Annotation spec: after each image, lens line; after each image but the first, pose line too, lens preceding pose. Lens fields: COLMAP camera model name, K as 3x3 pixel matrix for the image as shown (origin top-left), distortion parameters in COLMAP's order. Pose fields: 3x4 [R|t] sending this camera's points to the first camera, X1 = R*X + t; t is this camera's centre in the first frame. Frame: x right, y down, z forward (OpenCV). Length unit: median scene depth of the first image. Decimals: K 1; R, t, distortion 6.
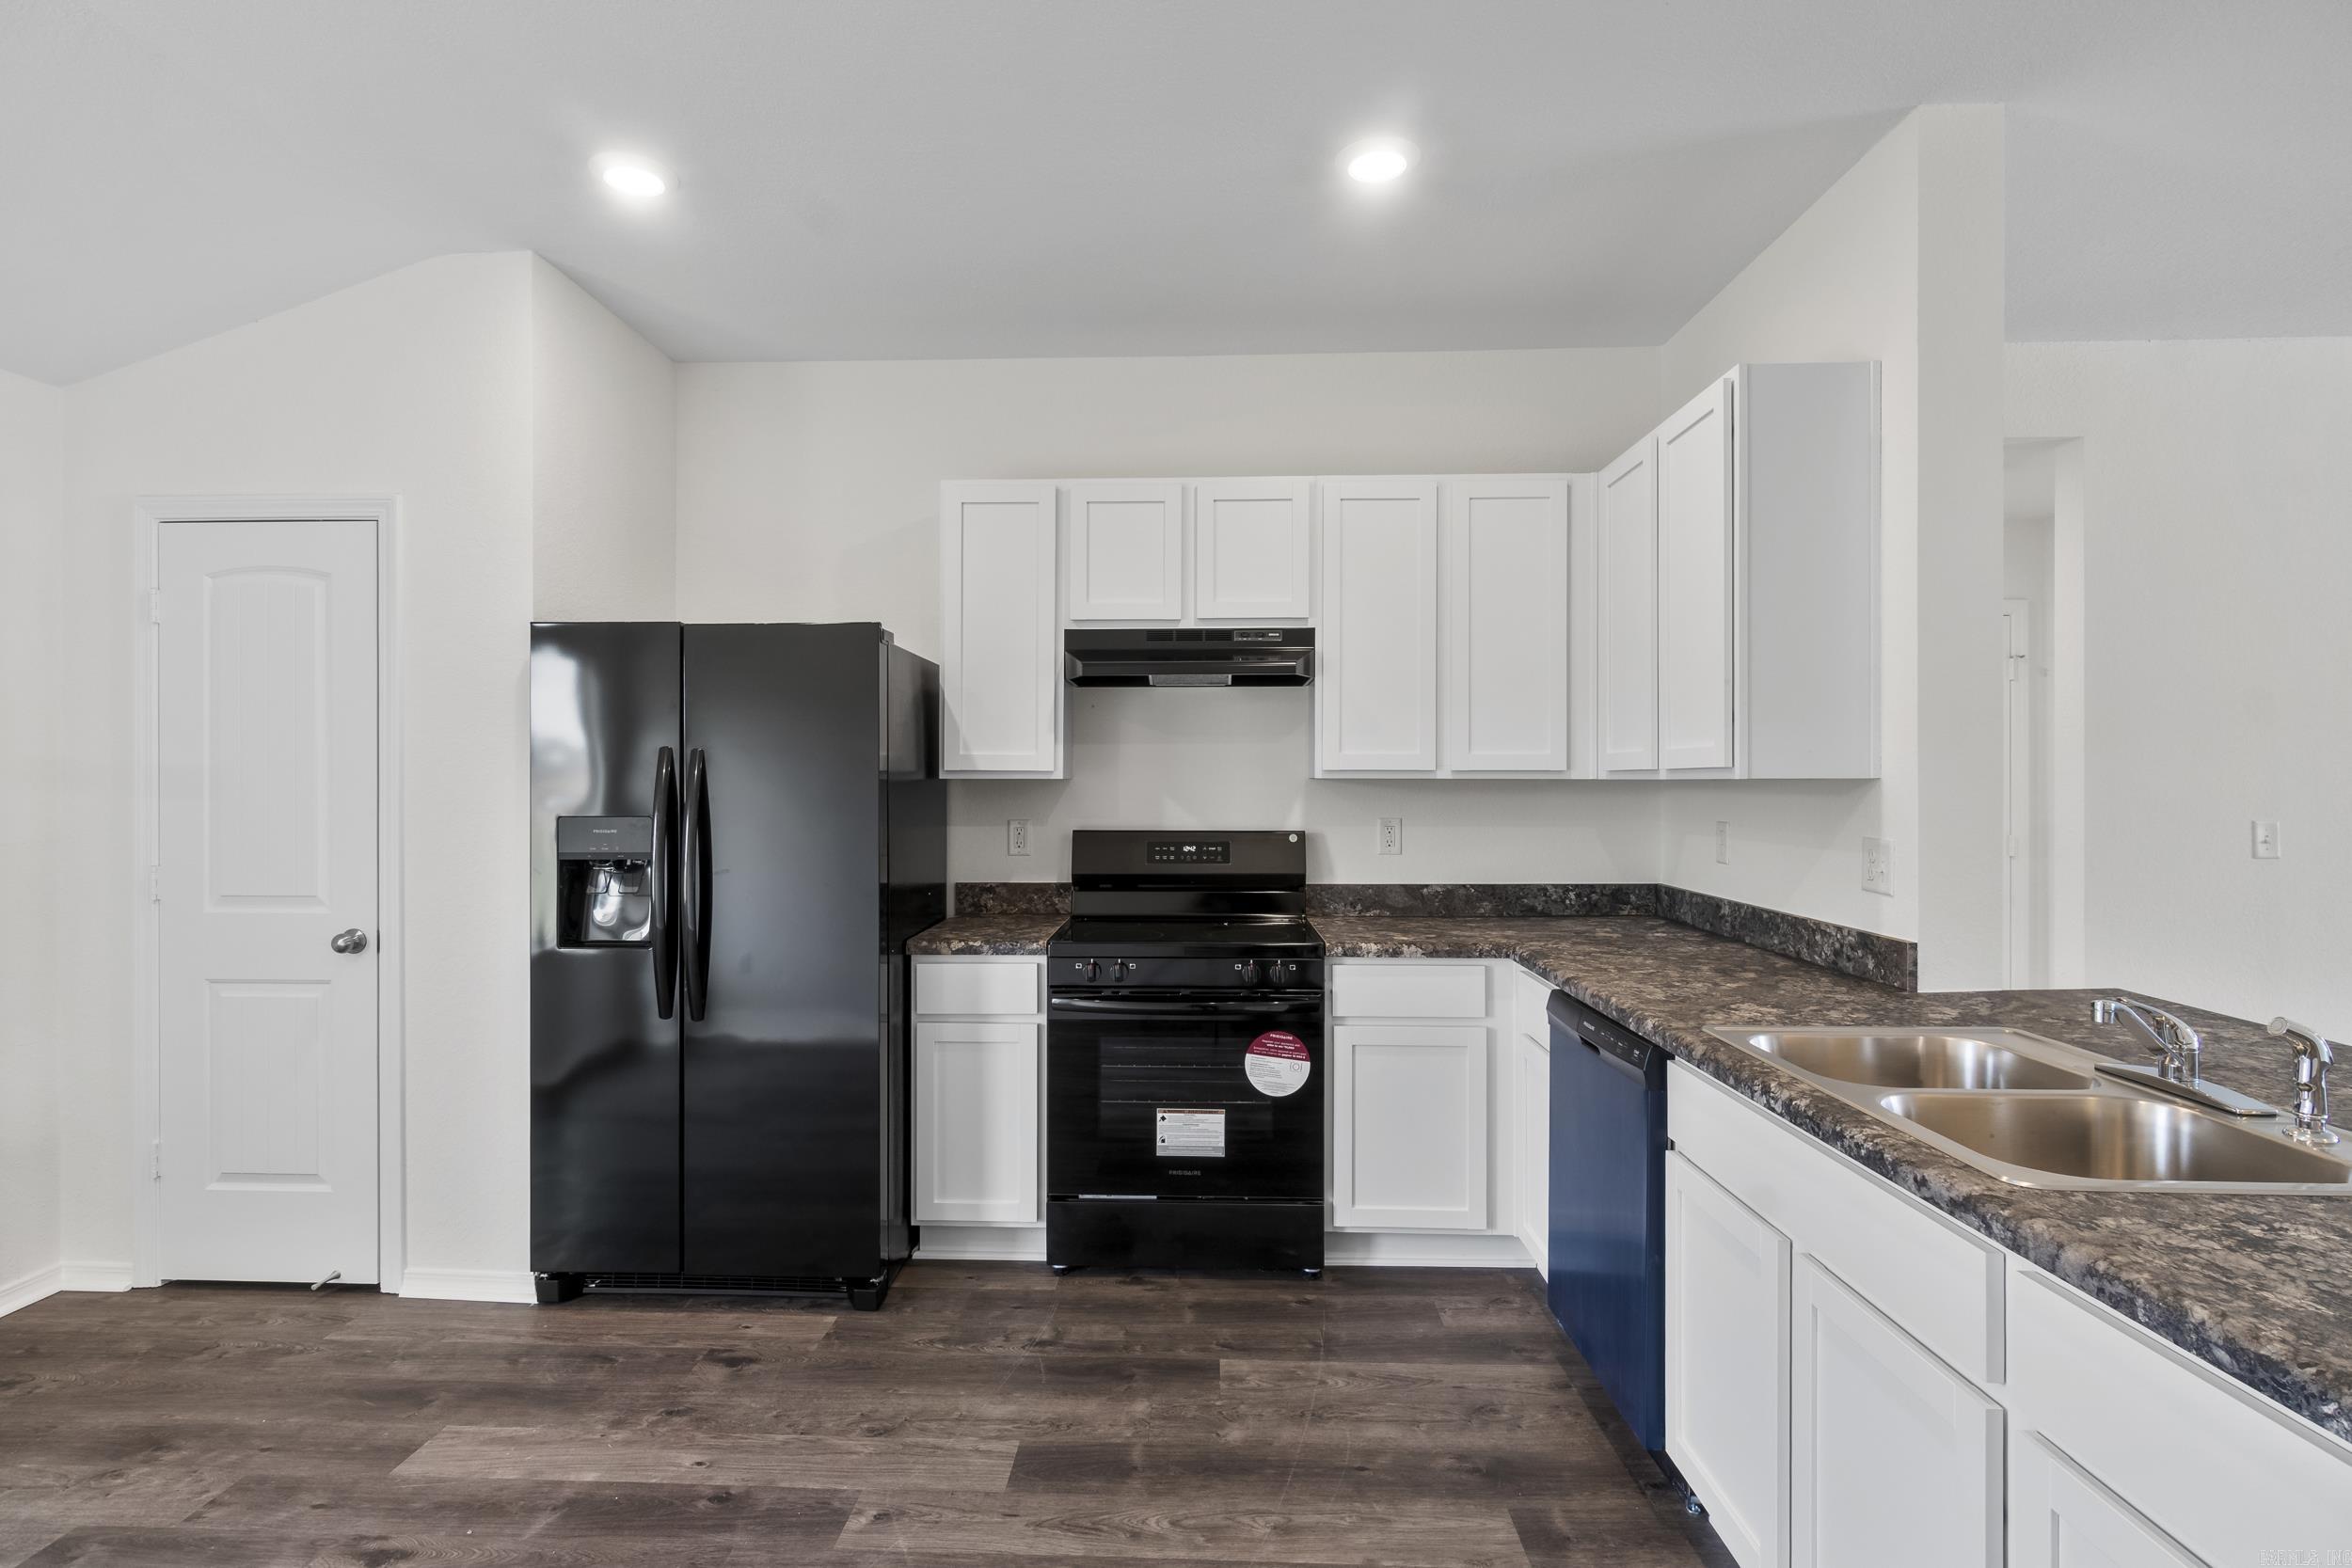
lens RADIAL K [[1168.4, 0, 1156.6], [0, 1168.4, 779.3], [0, 0, 1]] dist [0.003479, -0.000789]
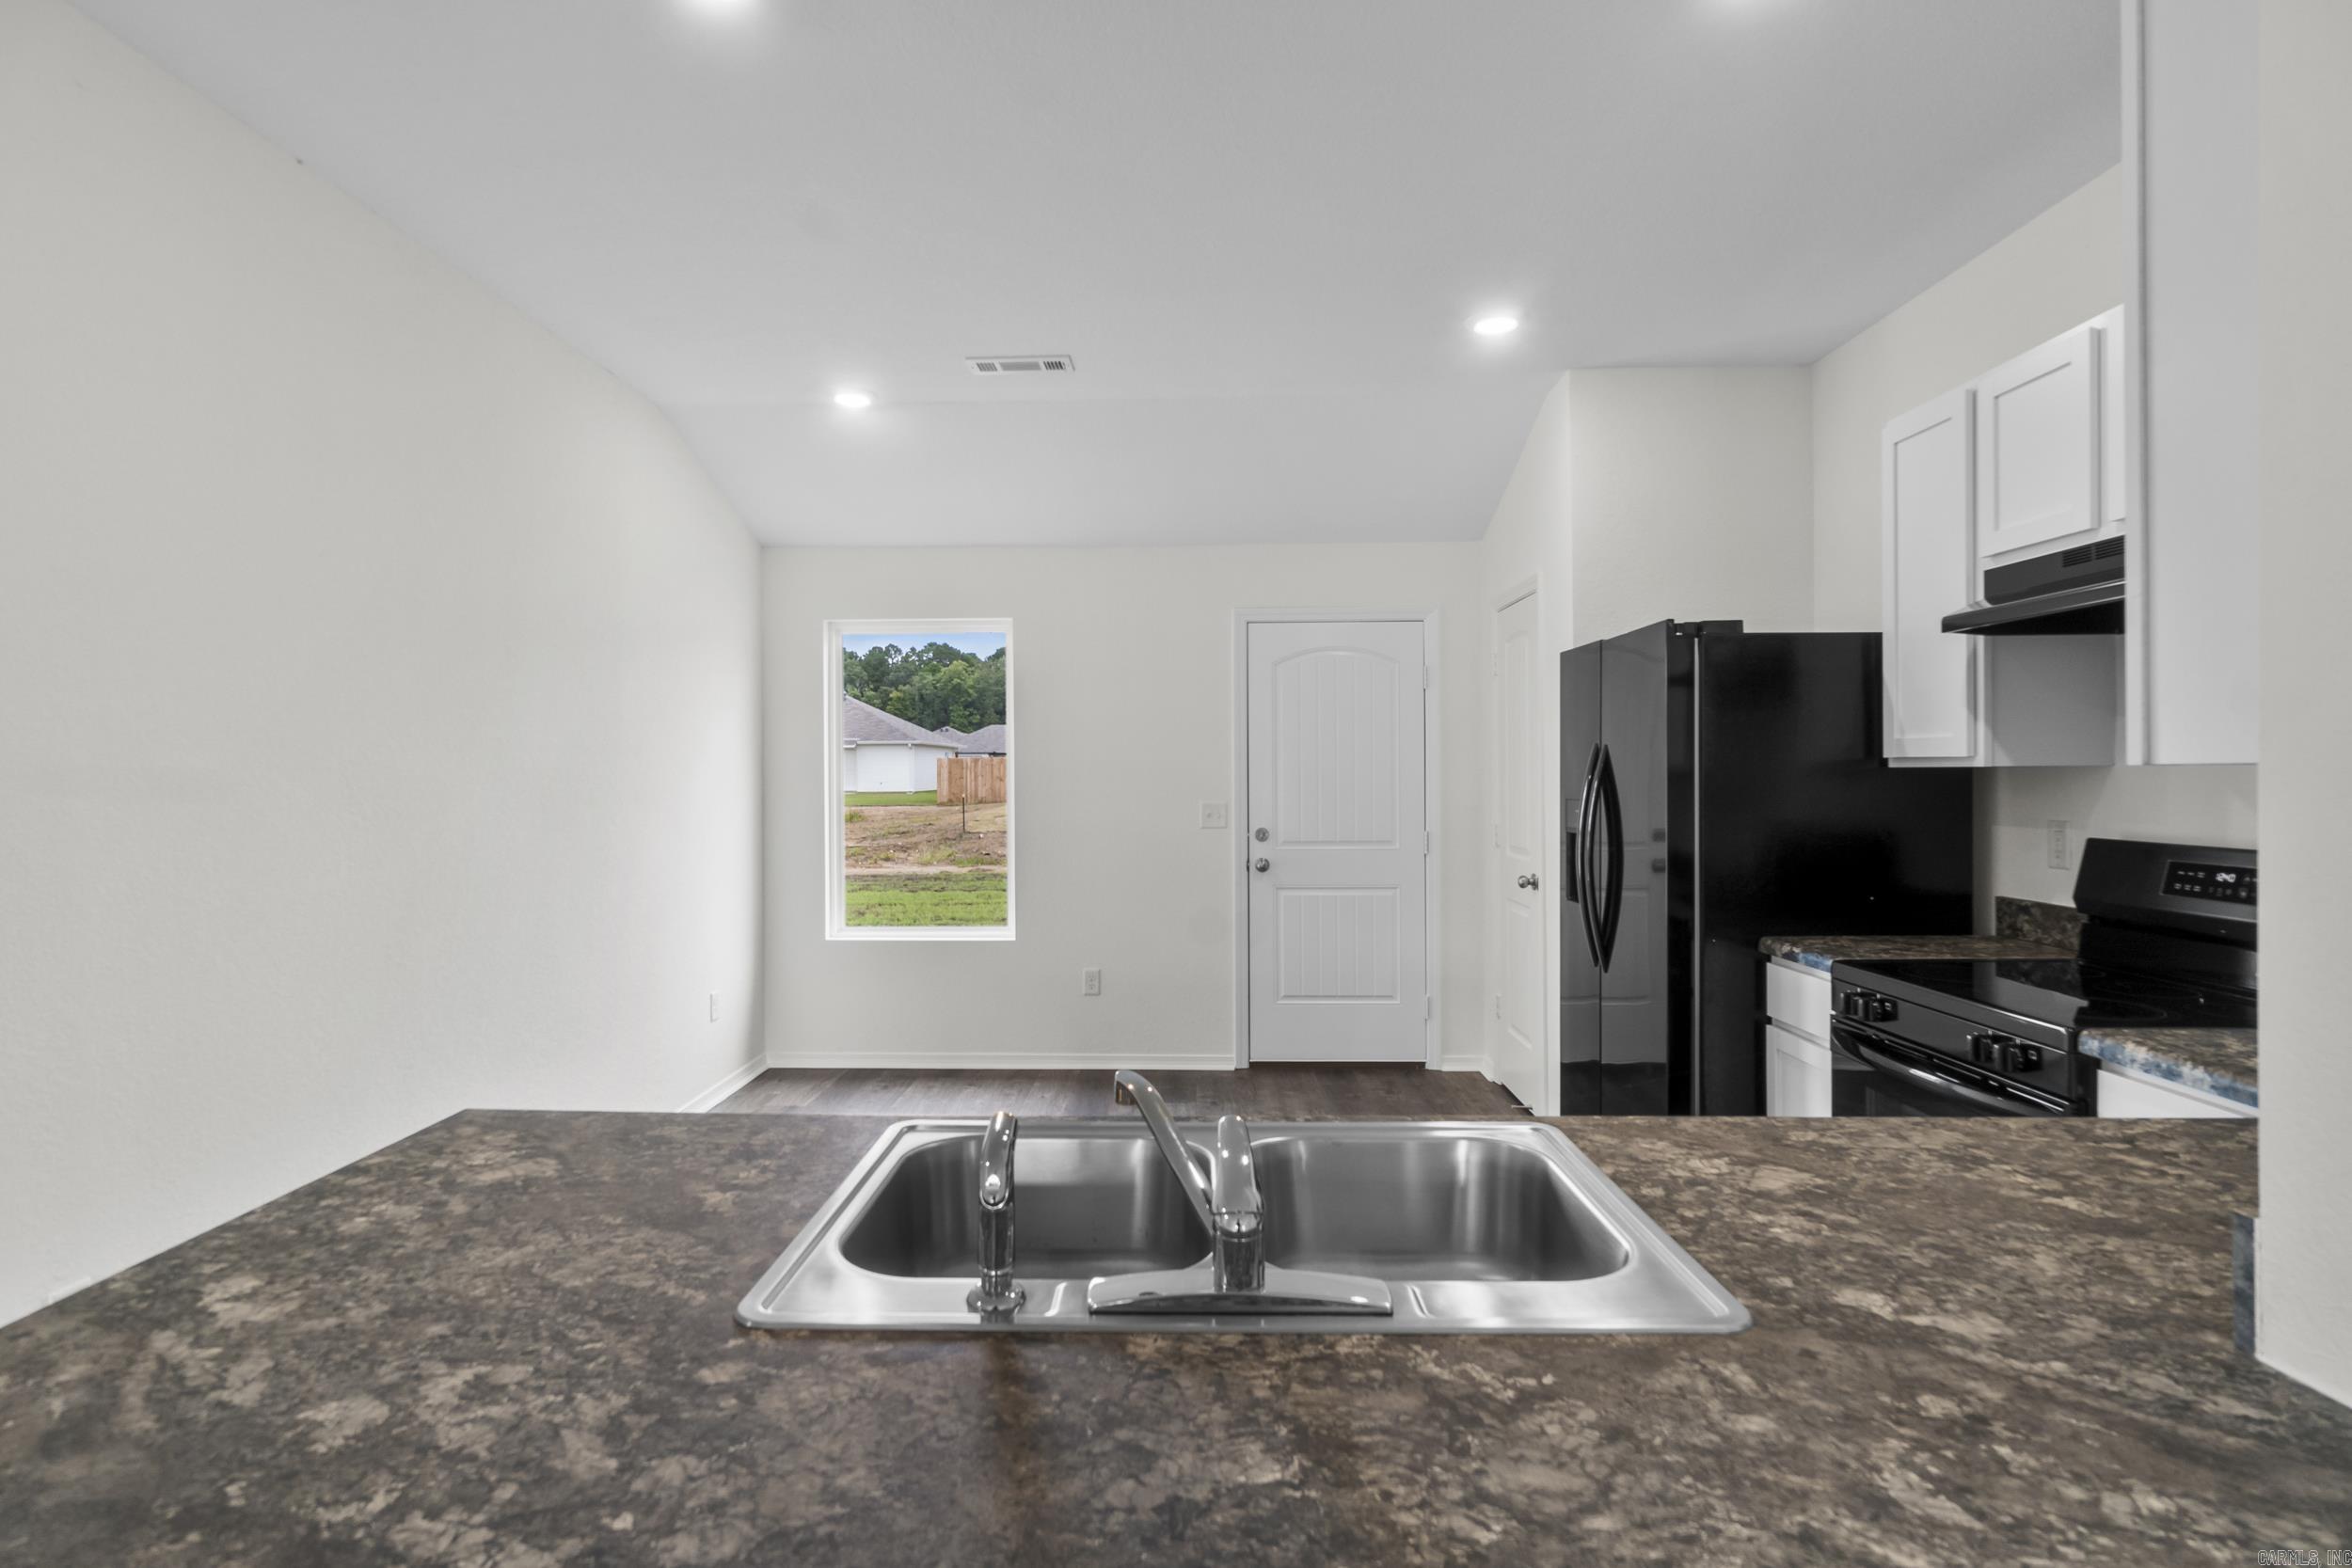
lens RADIAL K [[1178.5, 0, 1147.2], [0, 1178.5, 775.4], [0, 0, 1]] dist [-0.007946, 0.000434]
pose [[0.003874, 0.001490, -0.999991, 0.768501], [0.007354, 0.999972, 0.001518, 0.000017], [0.999965, -0.007360, 0.003863, 0.502531]]
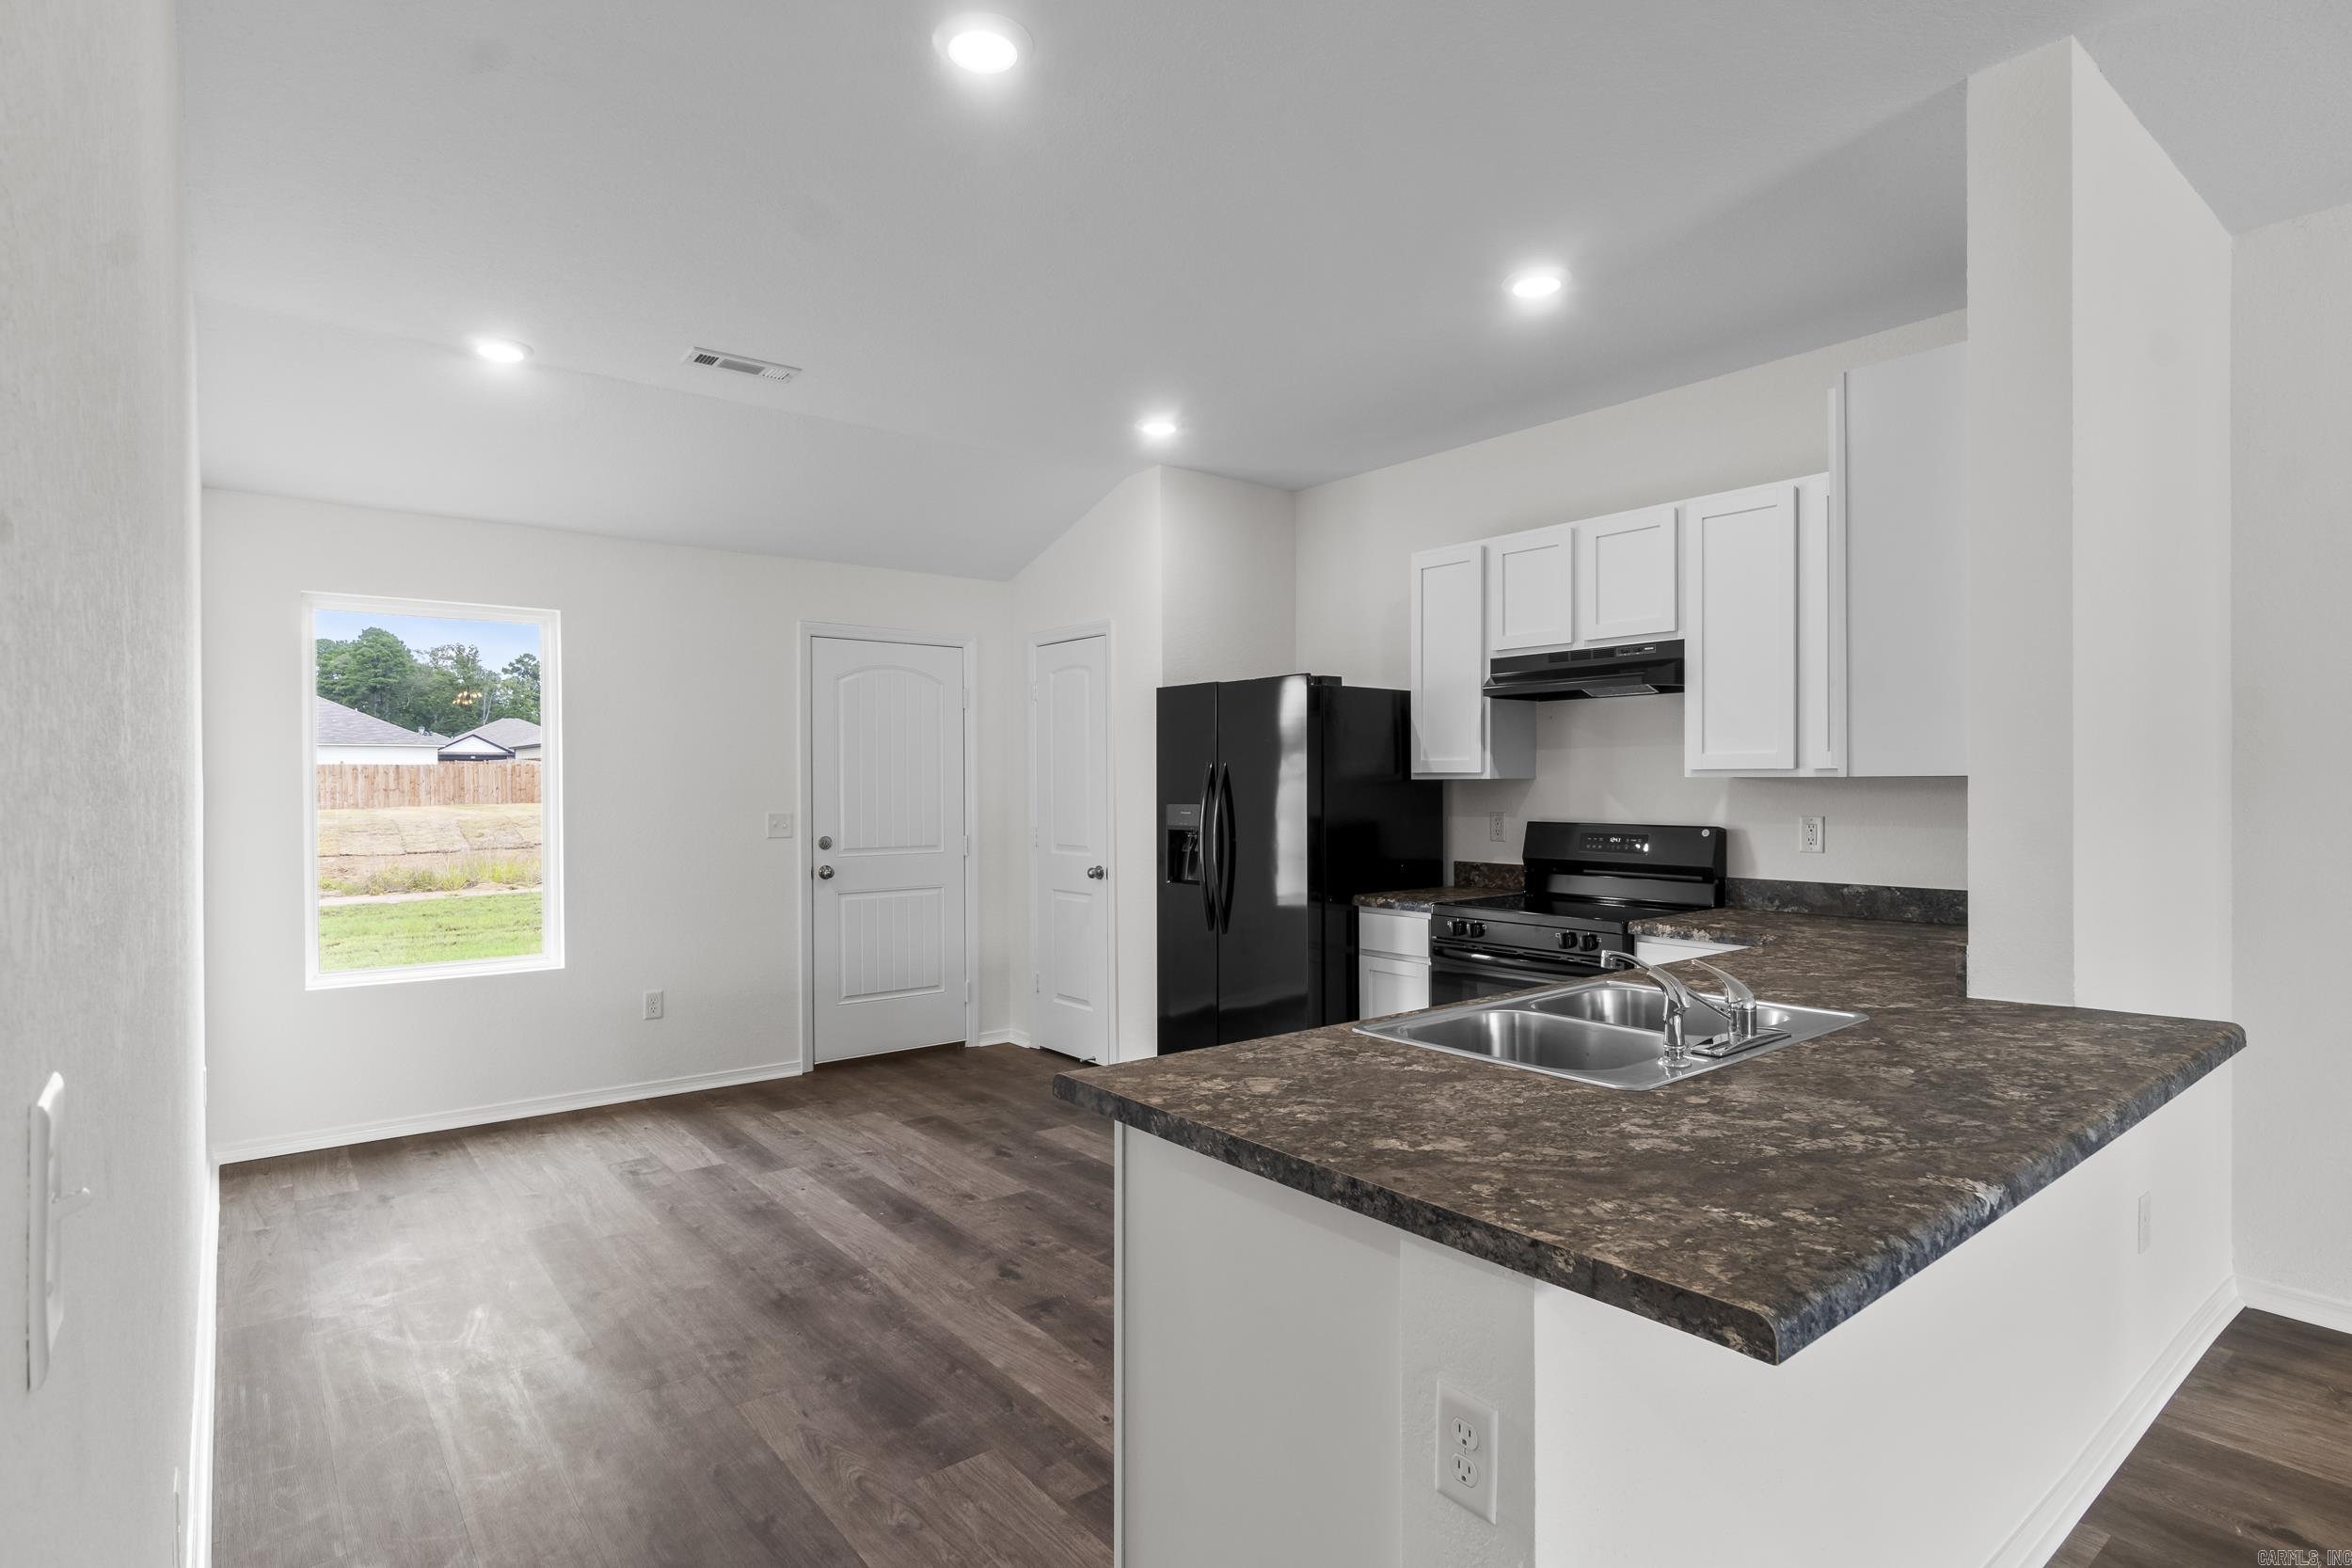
lens RADIAL K [[1196.8, 0, 1140.2], [0, 1196.8, 787.7], [0, 0, 1]] dist [-0.004889, -0.000482]
pose [[0.643322, 0.000538, -0.765596, 0.735098], [0.005913, 0.999966, 0.005671, -0.000522], [0.765573, -0.008175, 0.643297, -0.118166]]
